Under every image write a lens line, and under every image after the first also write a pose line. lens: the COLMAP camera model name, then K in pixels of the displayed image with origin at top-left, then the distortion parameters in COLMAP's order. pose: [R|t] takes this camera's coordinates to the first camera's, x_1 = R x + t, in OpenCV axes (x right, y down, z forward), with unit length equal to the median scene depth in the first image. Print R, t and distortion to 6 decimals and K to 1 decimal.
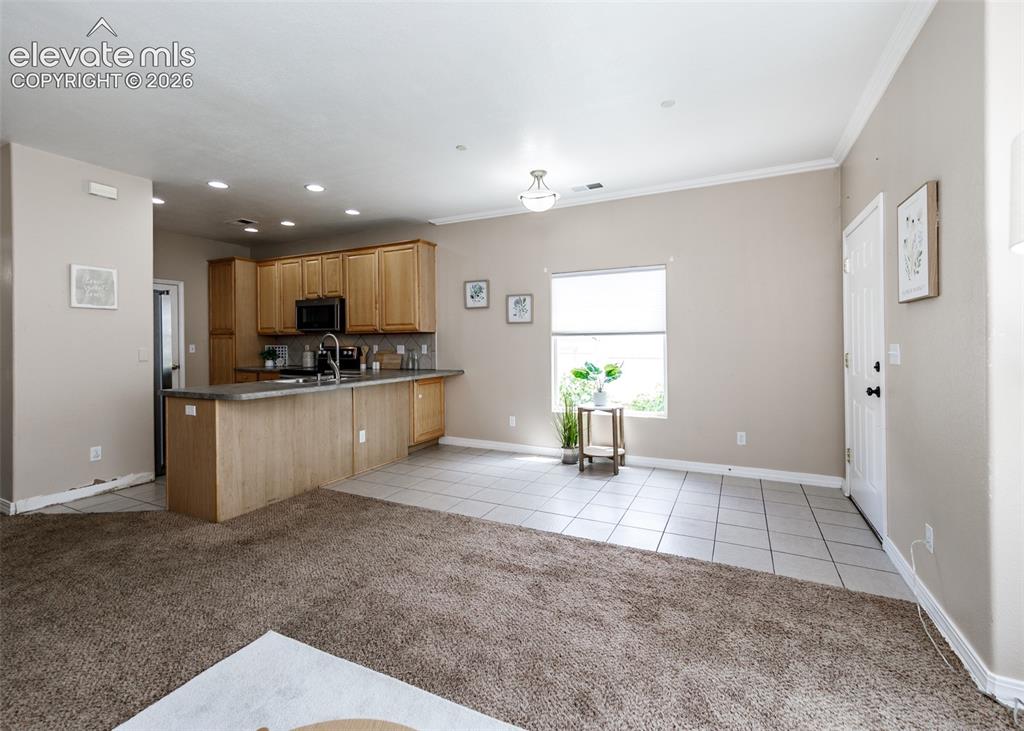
lens RADIAL K [[449.8, 0, 524.4], [0, 449.8, 339.5], [0, 0, 1]] dist [0.000103, 0.000041]
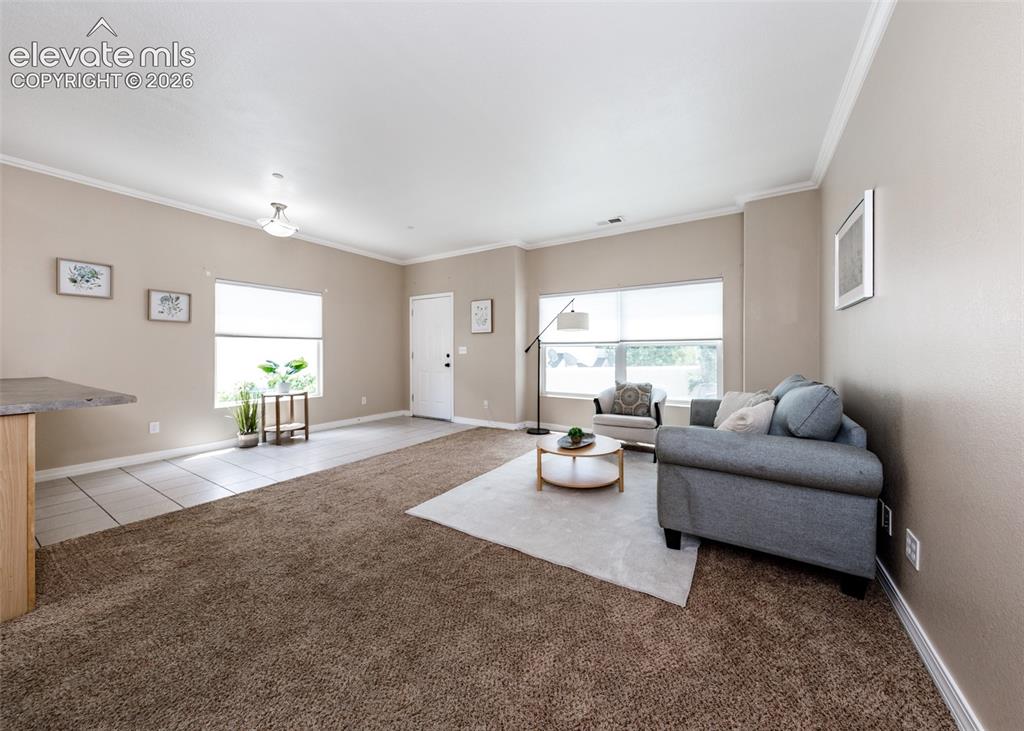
lens RADIAL K [[352.6, 0, 541.8], [0, 352.6, 351.3], [0, 0, 1]] dist [0.000280, 0.000000]
pose [[0.079470, 0.010617, 0.996781, -0.801418], [-0.007059, 0.999924, -0.010088, 0.032895], [-0.996812, -0.006235, 0.079539, 0.184335]]
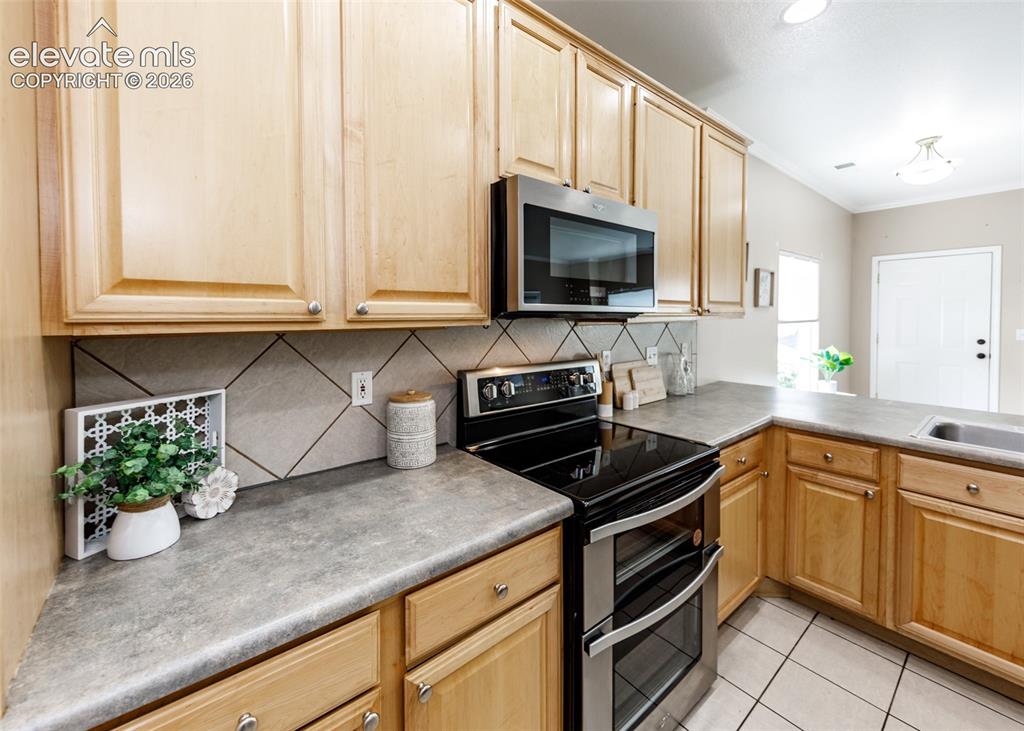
lens RADIAL K [[413.9, 0, 510.6], [0, 413.9, 321.6], [0, 0, 1]] dist [0.000713, -0.000016]
pose [[0.431555, -0.011753, 0.902010, -0.964122], [-0.003498, 0.999886, 0.014702, -0.024409], [-0.902080, -0.009500, 0.431465, 1.270689]]
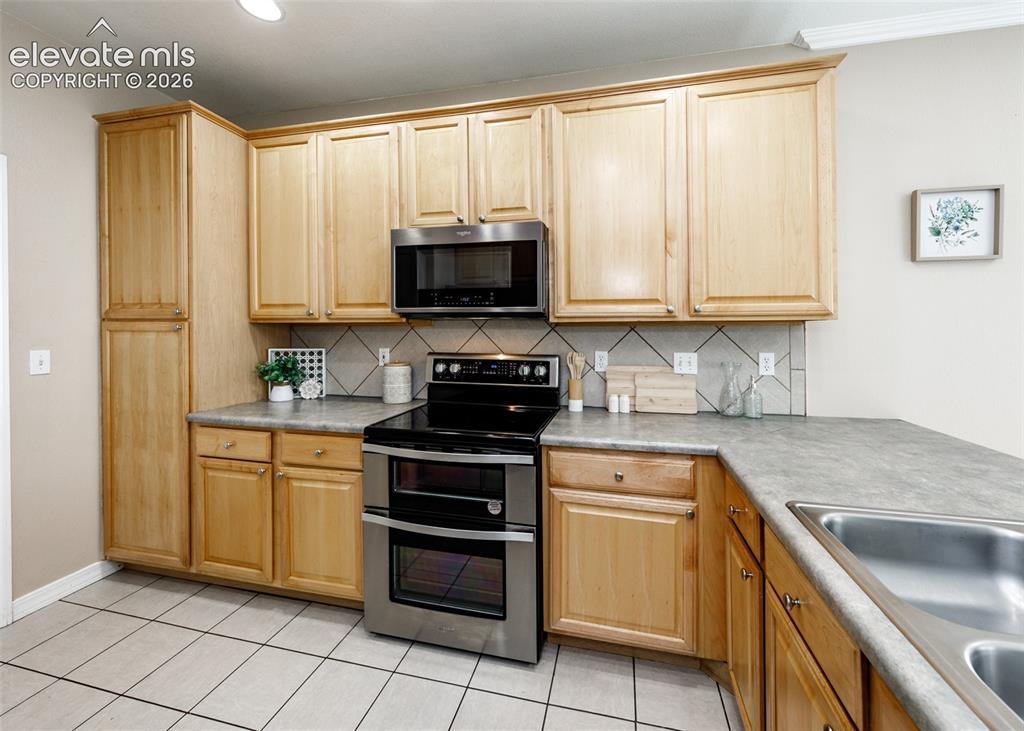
lens RADIAL K [[416.2, 0, 545.7], [0, 416.2, 325.6], [0, 0, 1]] dist [0.000632, -0.000127]
pose [[0.973599, 0.005828, 0.228189, -0.643496], [-0.006220, 0.999980, 0.001000, -0.014597], [-0.228179, -0.002393, 0.973616, 0.891160]]
